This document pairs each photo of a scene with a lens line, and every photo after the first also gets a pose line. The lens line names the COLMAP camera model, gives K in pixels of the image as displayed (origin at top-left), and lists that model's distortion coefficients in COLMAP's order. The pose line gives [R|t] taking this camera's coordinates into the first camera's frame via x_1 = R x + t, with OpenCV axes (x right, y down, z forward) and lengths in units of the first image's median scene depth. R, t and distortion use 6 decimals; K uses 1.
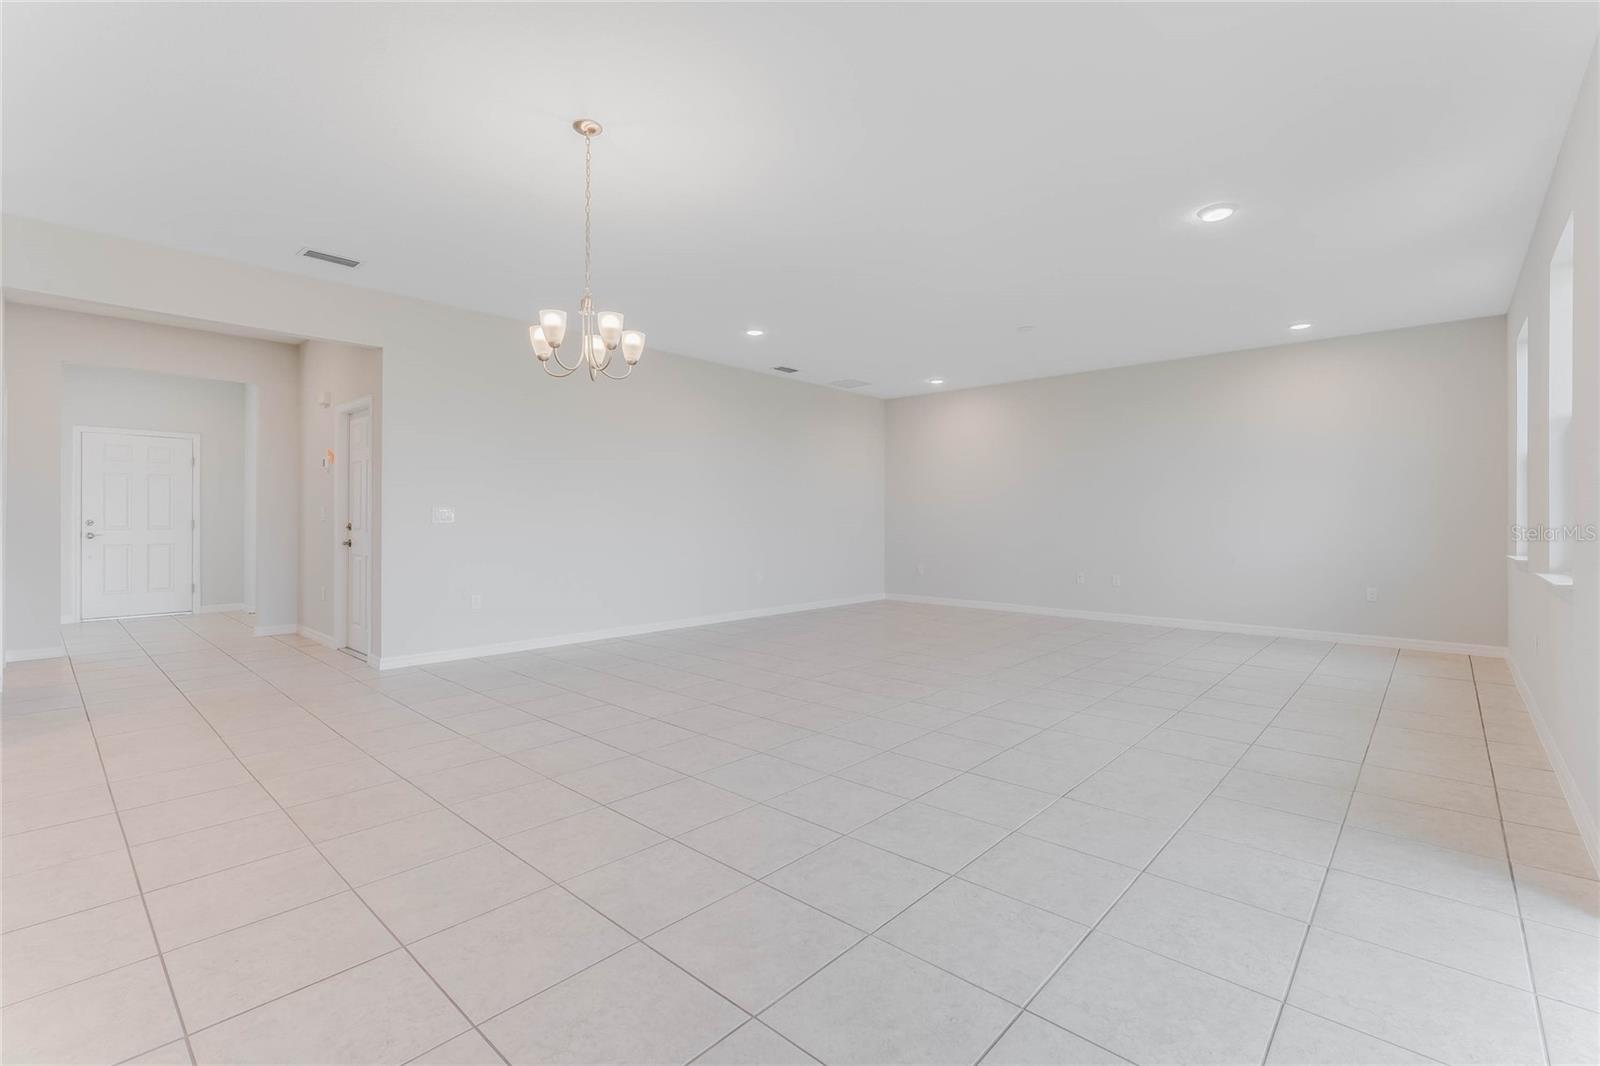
lens RADIAL K [[698.1, 0, 798.5], [0, 698.1, 515.9], [0, 0, 1]] dist [0.000243, 0.000046]
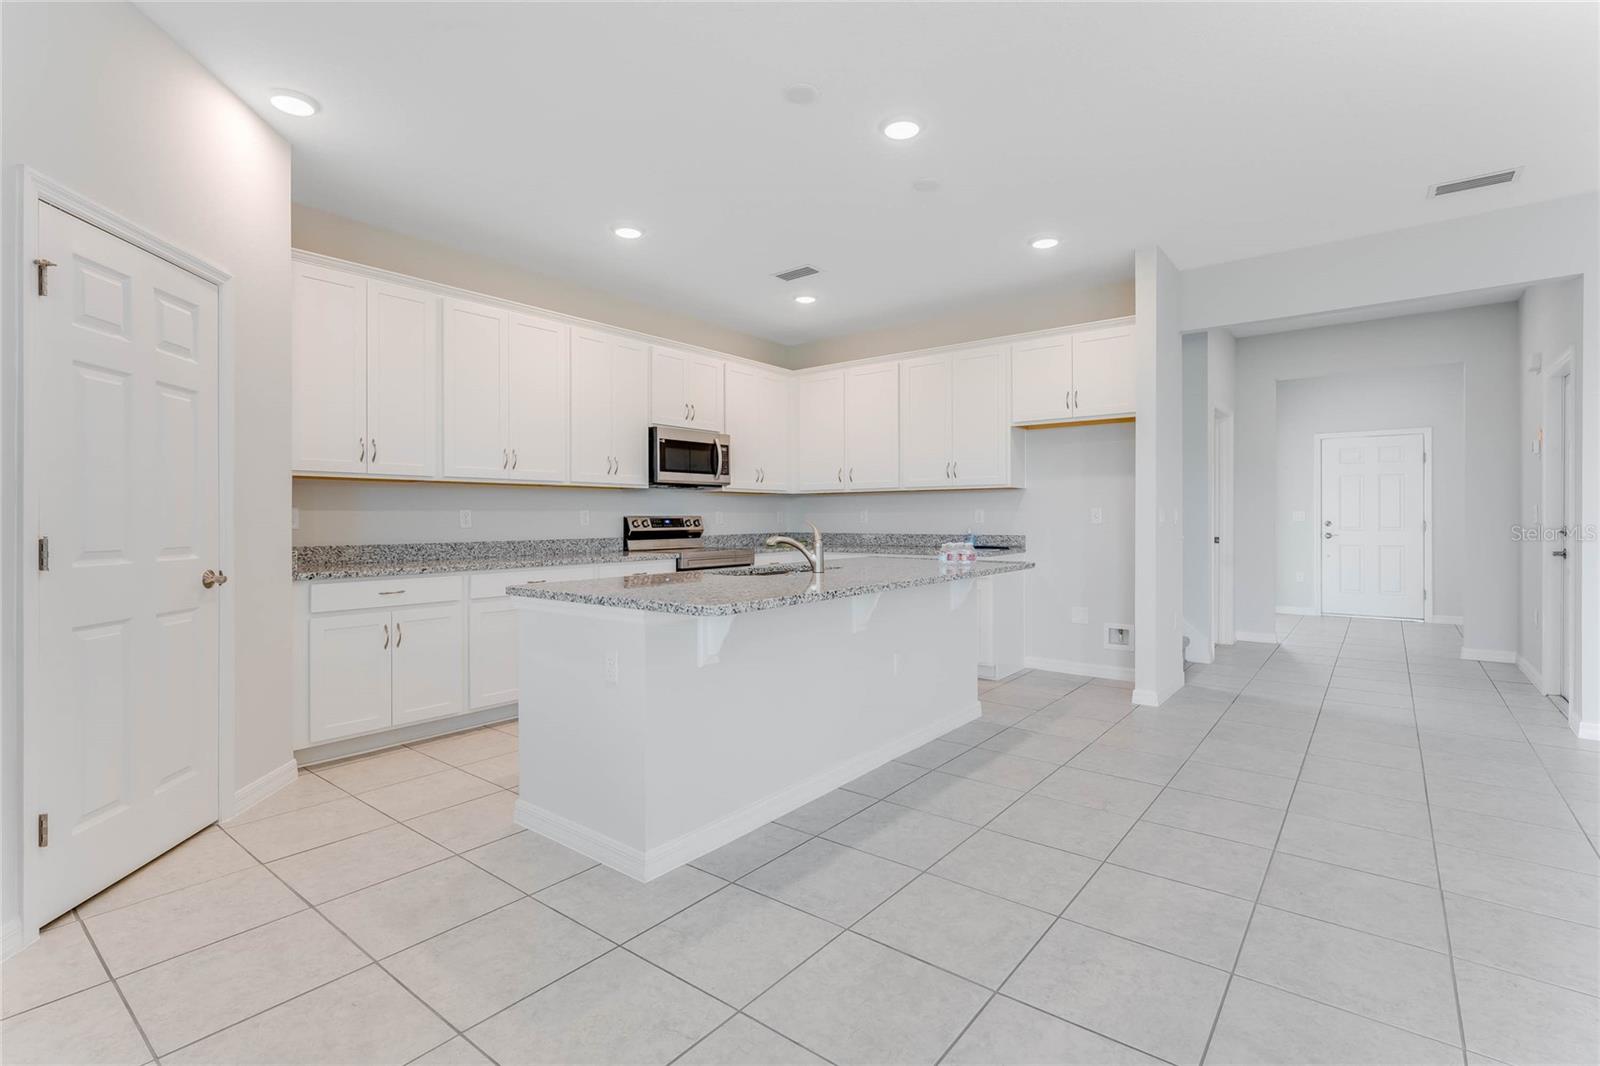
lens RADIAL K [[734.4, 0, 795.8], [0, 734.4, 524.0], [0, 0, 1]] dist [-0.004632, -0.000391]
pose [[0.069552, 0.005698, -0.997562, 0.046892], [0.006207, 0.999962, 0.006144, -0.001419], [0.997559, -0.006620, 0.069514, 0.109626]]
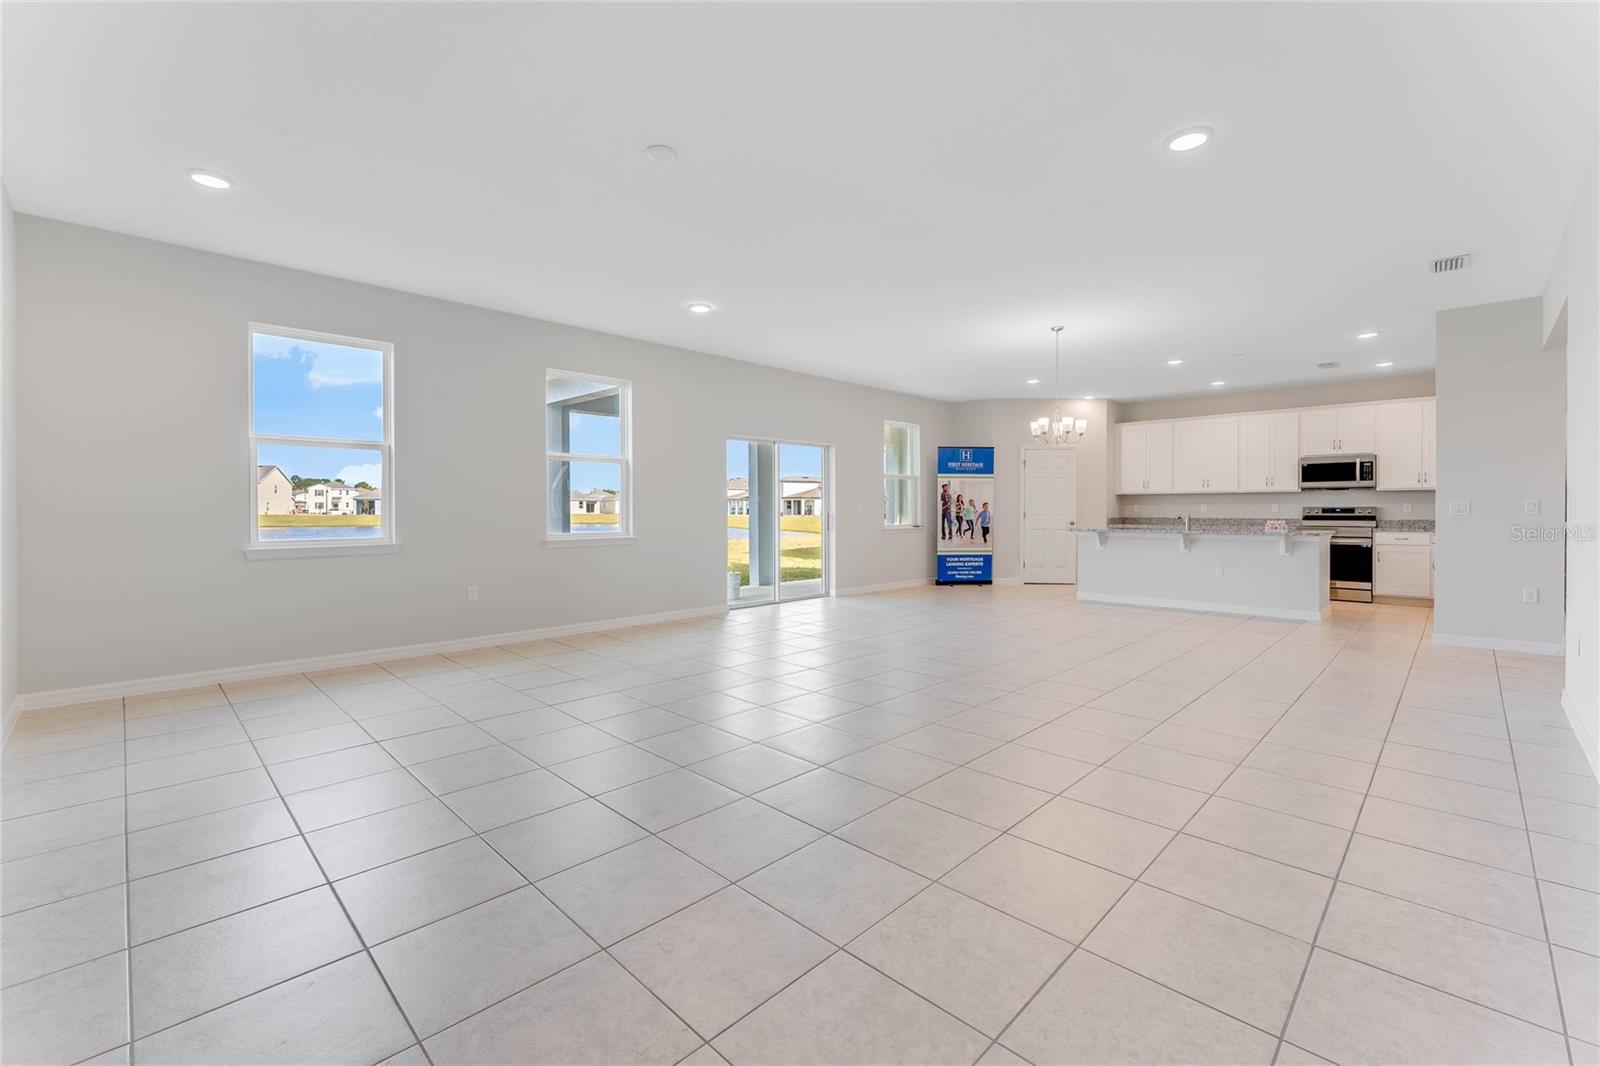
lens RADIAL K [[690.1, 0, 779.6], [0, 690.1, 513.6], [0, 0, 1]] dist [-0.007560, 0.000836]
pose [[-0.997448, -0.005275, 0.071200, 0.158151], [-0.005285, 0.999986, 0.000042, 0.011211], [-0.071199, -0.000334, -0.997462, 1.291204]]
